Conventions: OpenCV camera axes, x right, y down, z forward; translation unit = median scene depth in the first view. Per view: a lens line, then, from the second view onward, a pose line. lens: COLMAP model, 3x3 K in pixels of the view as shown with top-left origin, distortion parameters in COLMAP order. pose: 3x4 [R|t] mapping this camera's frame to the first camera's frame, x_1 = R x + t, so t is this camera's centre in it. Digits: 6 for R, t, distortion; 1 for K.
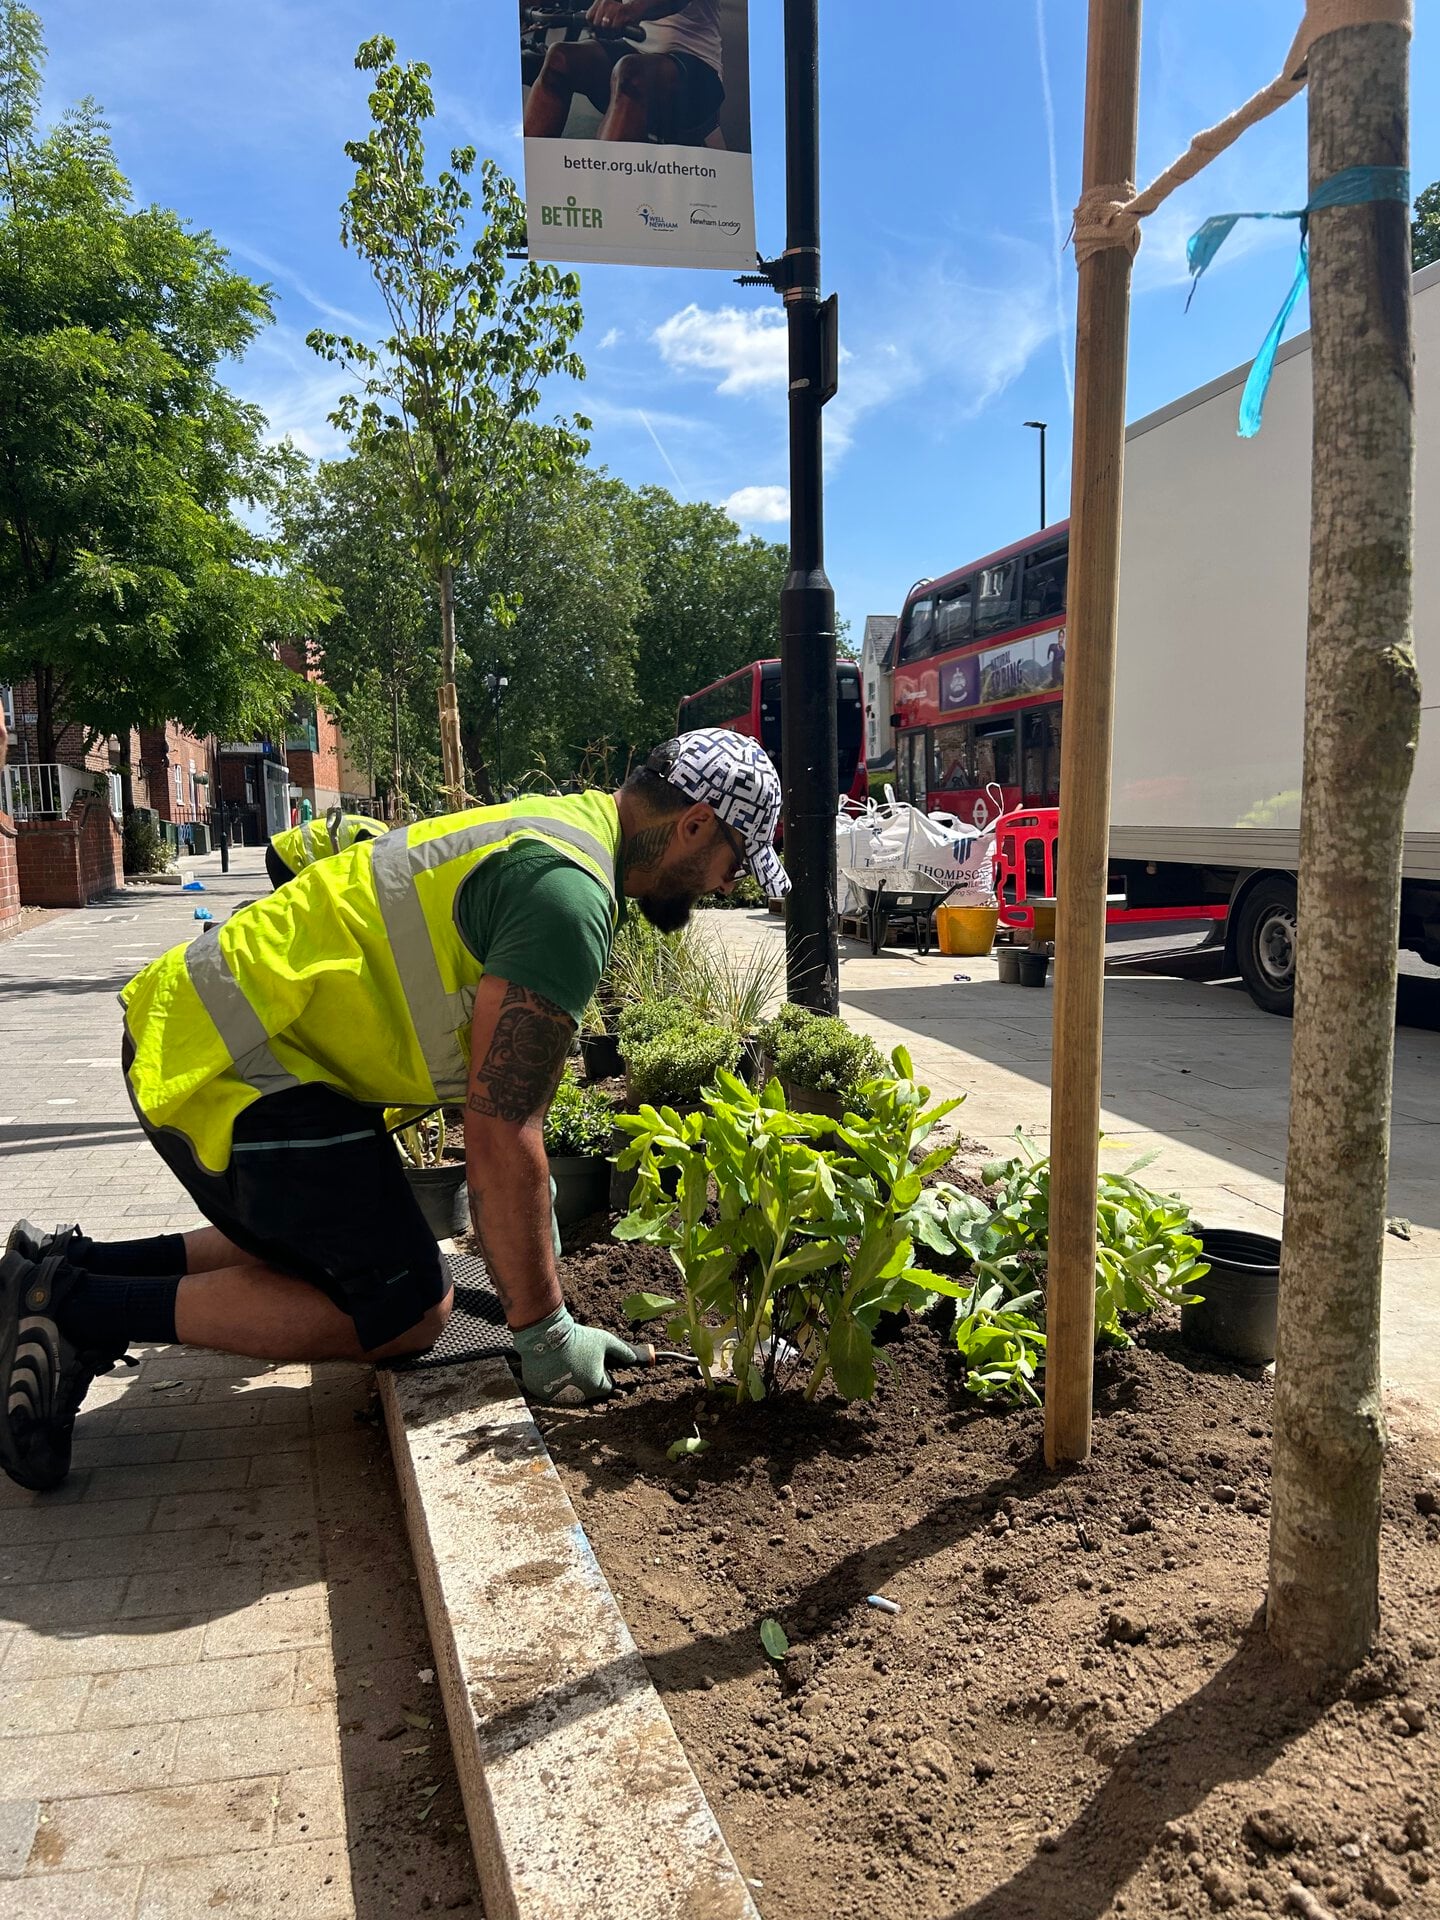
lens RADIAL K [[1437.3, 0, 720.0], [0, 1437.3, 960.0], [0, 0, 1]] dist [0.098826, -0.117643]
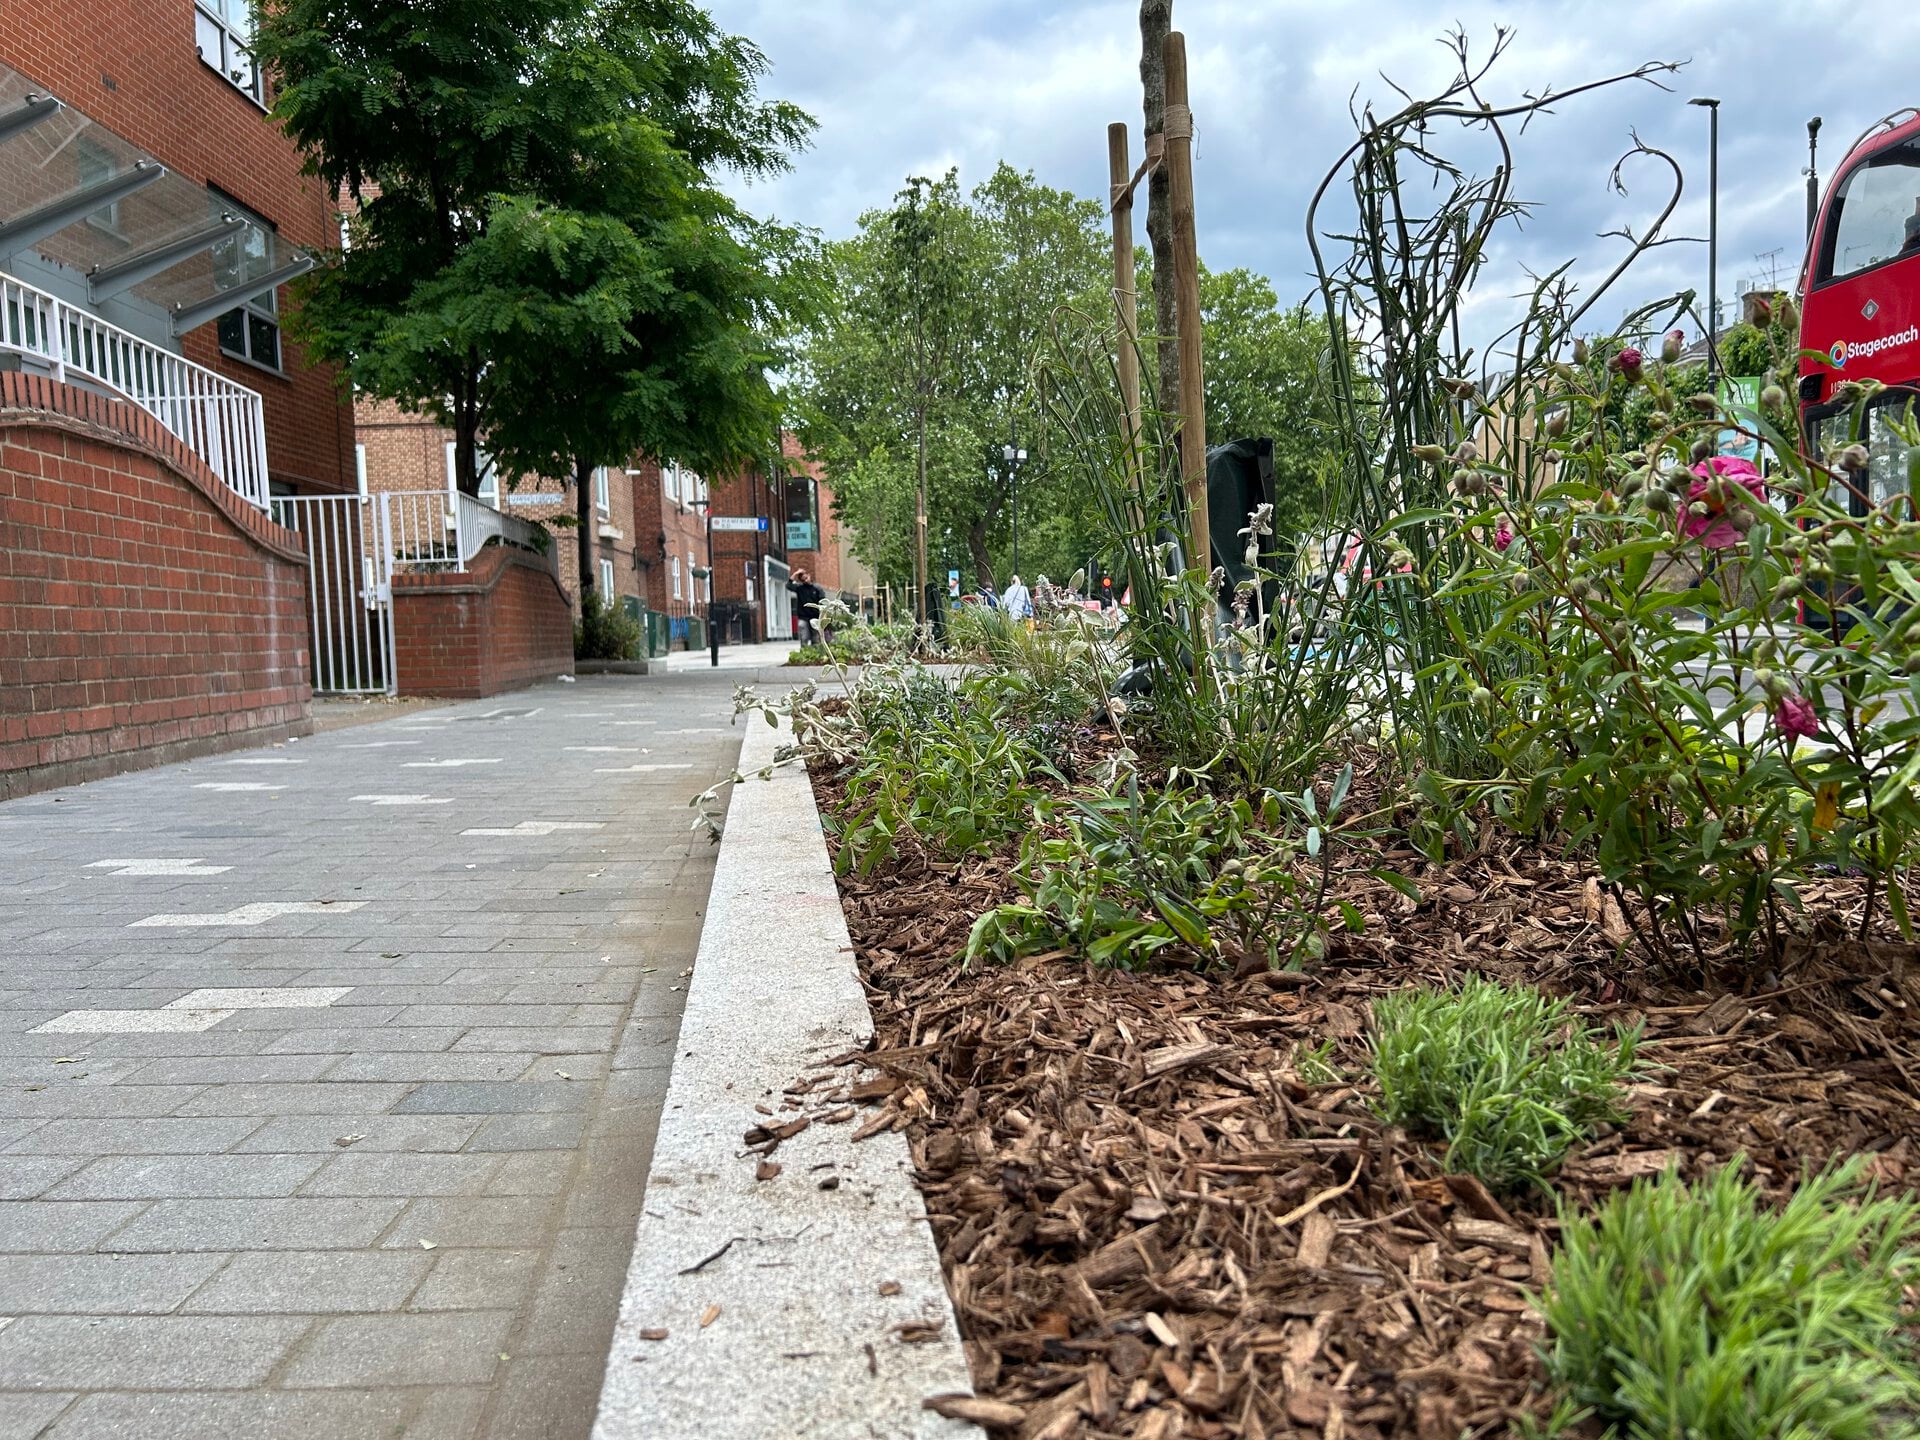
lens RADIAL K [[1437.3, 0, 923.6], [0, 1437.3, 724.0], [0, 0, 1]] dist [0.098826, -0.117643]
pose [[0.980274, 0.006386, -0.197538, -0.038996], [-0.012489, 0.999482, -0.029665, -0.002077], [0.197247, 0.031547, 0.979846, 0.150052]]
